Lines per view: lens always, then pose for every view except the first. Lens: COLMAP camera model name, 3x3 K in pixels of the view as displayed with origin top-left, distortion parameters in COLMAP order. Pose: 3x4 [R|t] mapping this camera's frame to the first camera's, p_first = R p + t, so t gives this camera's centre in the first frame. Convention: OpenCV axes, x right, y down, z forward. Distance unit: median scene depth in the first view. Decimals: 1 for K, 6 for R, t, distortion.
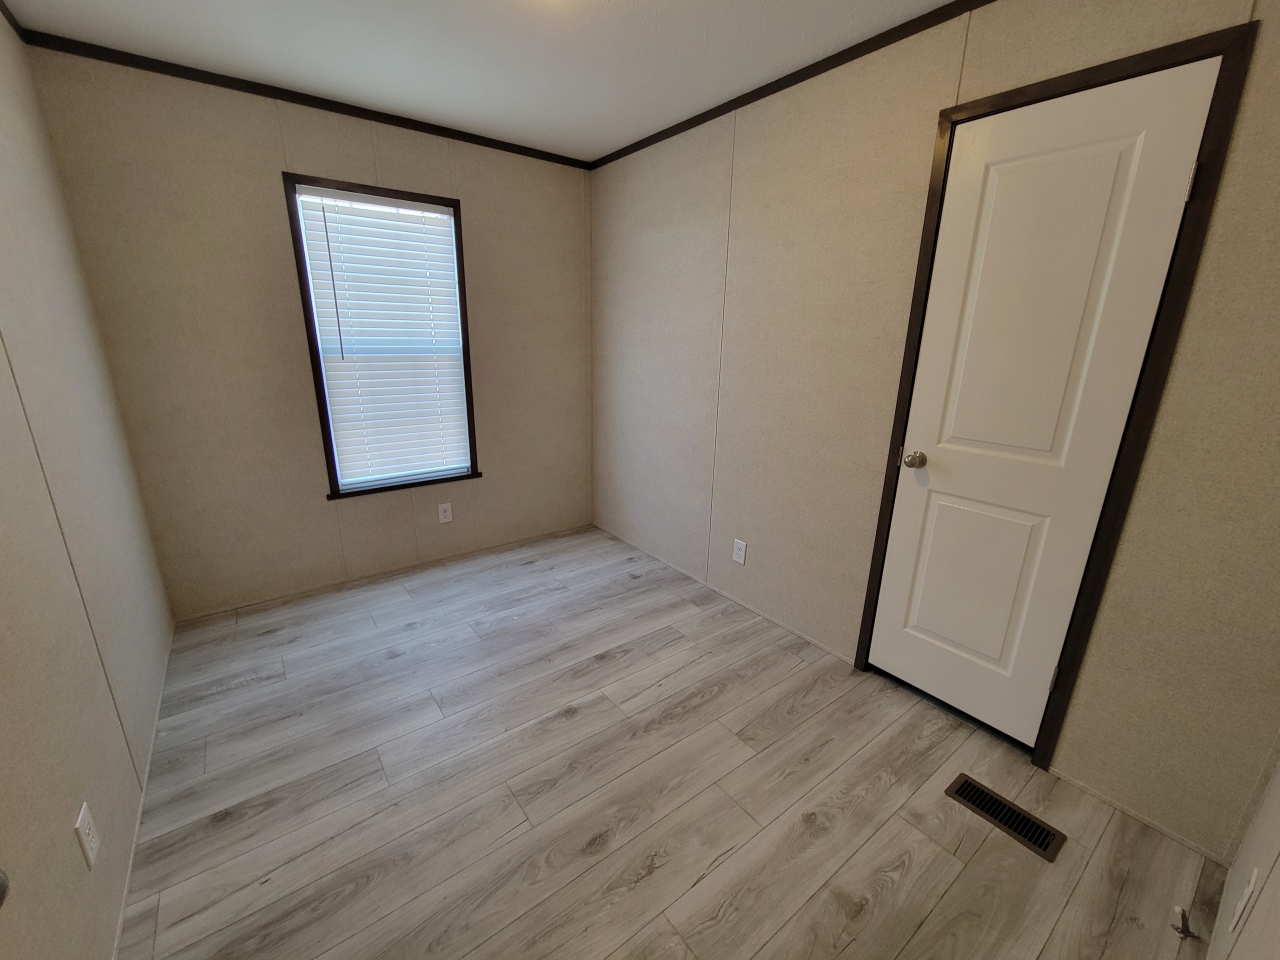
lens RADIAL K [[521.3, 0, 627.2], [0, 521.3, 484.3], [0, 0, 1]] dist [0.005297, -0.000377]
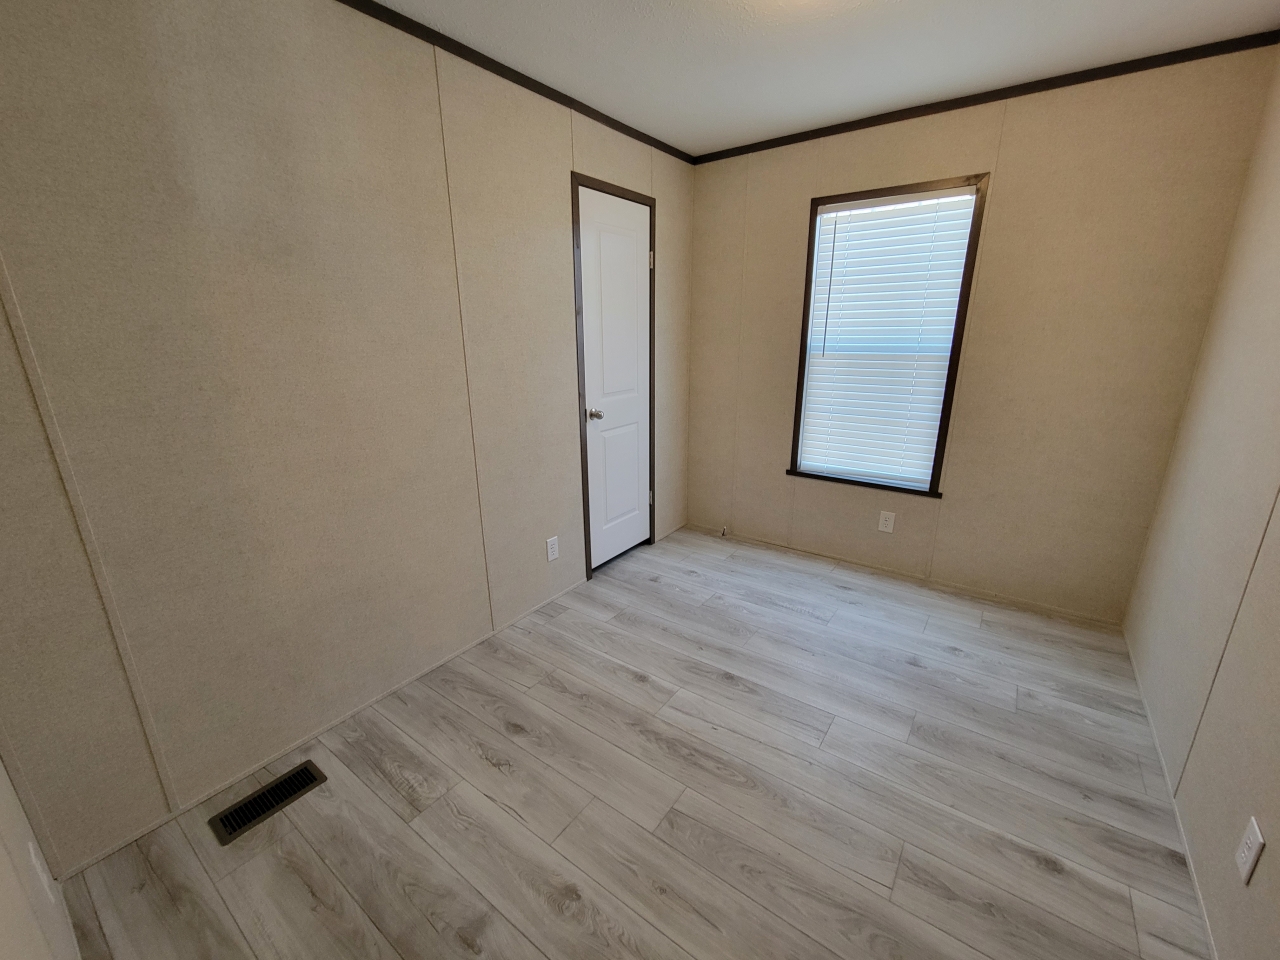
lens RADIAL K [[509.9, 0, 642.0], [0, 509.9, 507.2], [0, 0, 1]] dist [0.004665, 0.000091]
pose [[0.304164, 0.297149, -0.905089, 0.449364], [-0.253623, 0.941074, 0.223731, -0.086934], [0.918237, 0.161501, 0.361605, 0.323596]]
